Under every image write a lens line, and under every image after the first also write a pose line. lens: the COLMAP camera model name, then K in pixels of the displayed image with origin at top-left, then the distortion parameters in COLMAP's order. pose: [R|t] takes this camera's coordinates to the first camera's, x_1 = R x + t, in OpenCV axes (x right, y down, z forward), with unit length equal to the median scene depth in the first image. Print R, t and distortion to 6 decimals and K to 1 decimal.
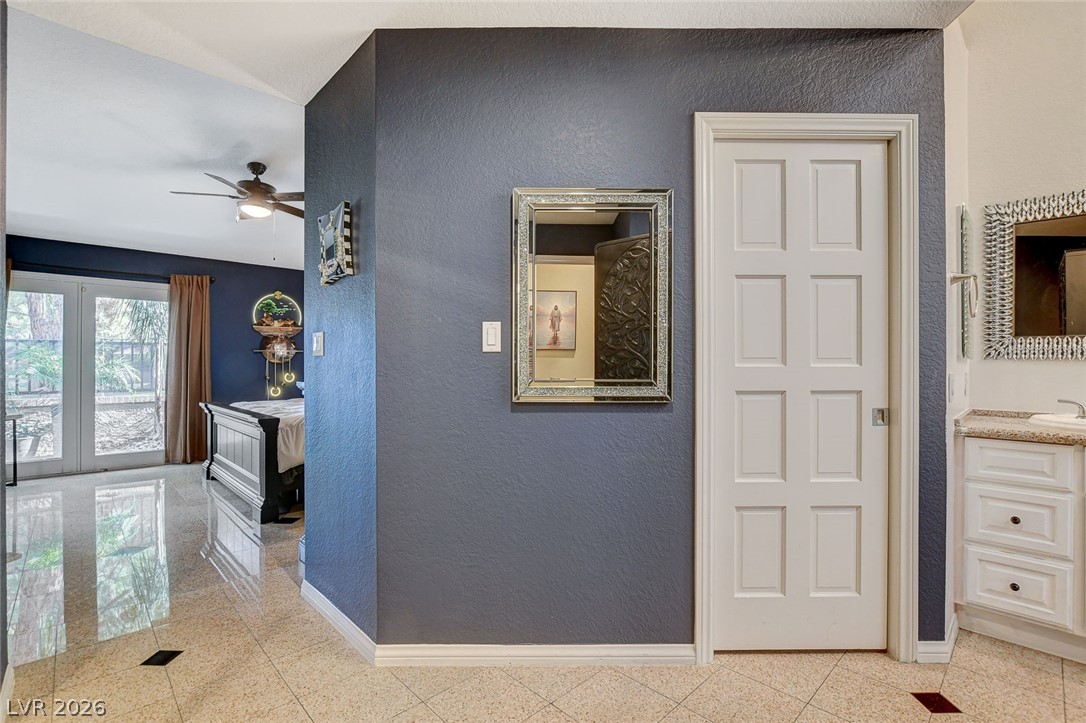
lens RADIAL K [[488.5, 0, 539.5], [0, 488.5, 362.4], [0, 0, 1]] dist [-0.030877, 0.005907]
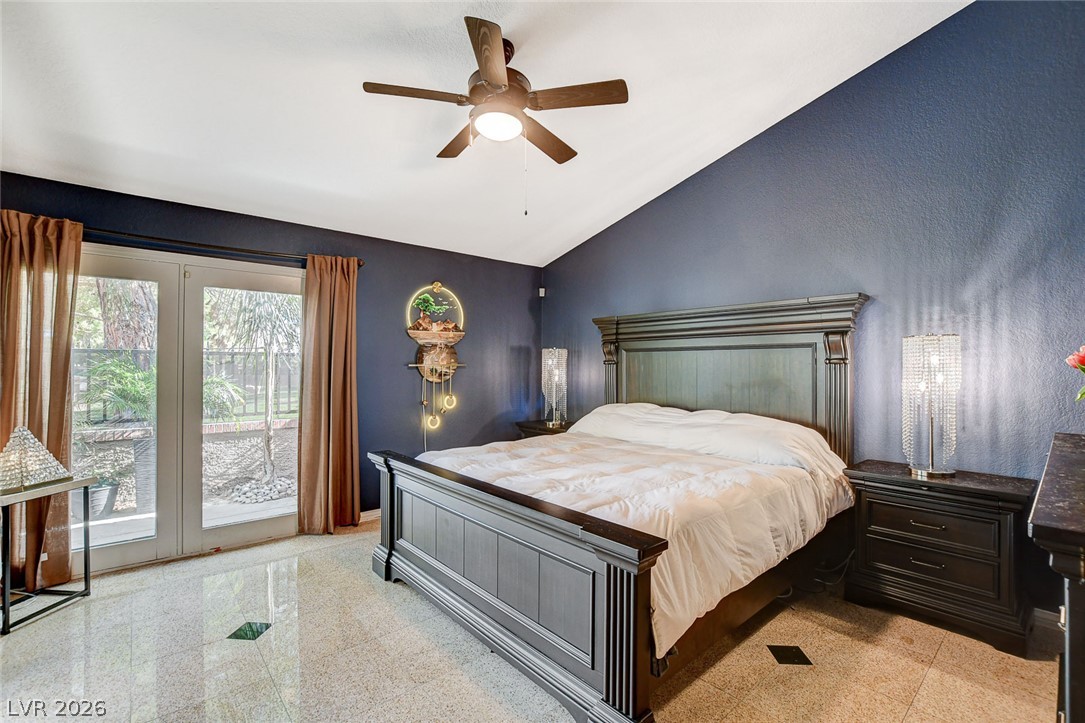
lens RADIAL K [[478.4, 0, 545.9], [0, 478.4, 363.5], [0, 0, 1]] dist [-0.028422, 0.005930]
pose [[0.998319, 0.000392, -0.057949, -0.396043], [-0.000565, 0.999995, -0.002965, -0.028350], [0.057948, 0.002993, 0.998315, 0.356135]]
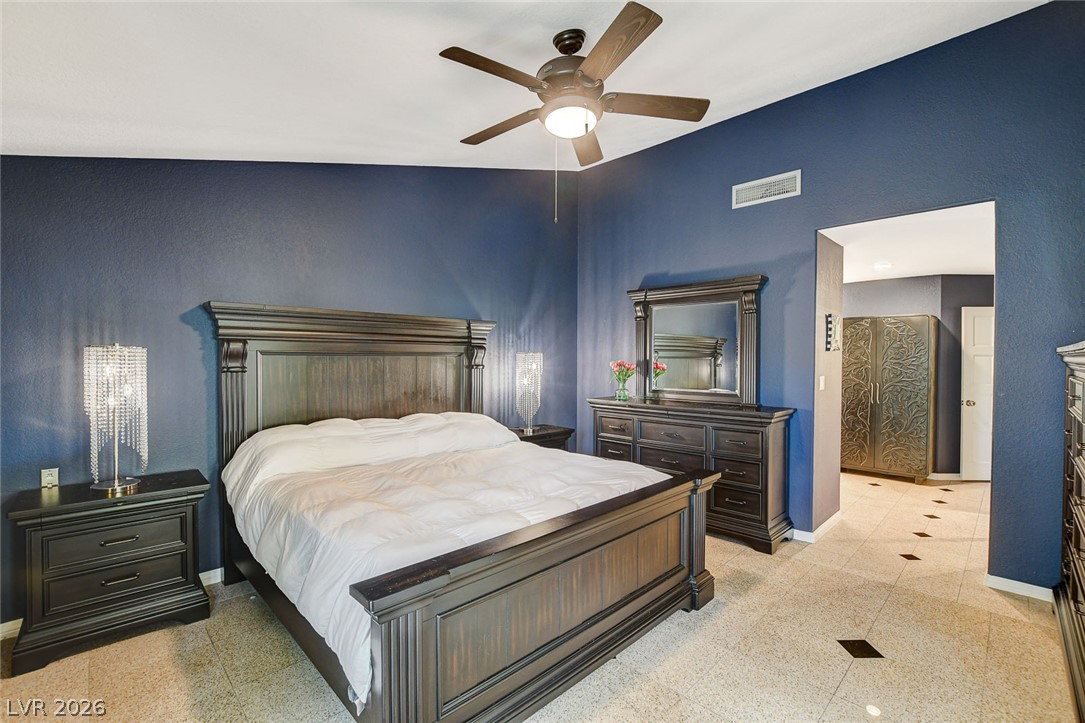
lens RADIAL K [[478.4, 0, 545.9], [0, 478.4, 363.5], [0, 0, 1]] dist [-0.028422, 0.005930]
pose [[-0.015516, 0.007033, 0.999855, -1.337521], [0.018238, 0.999811, -0.006750, -0.033783], [-0.999713, 0.018131, -0.015641, 1.295976]]
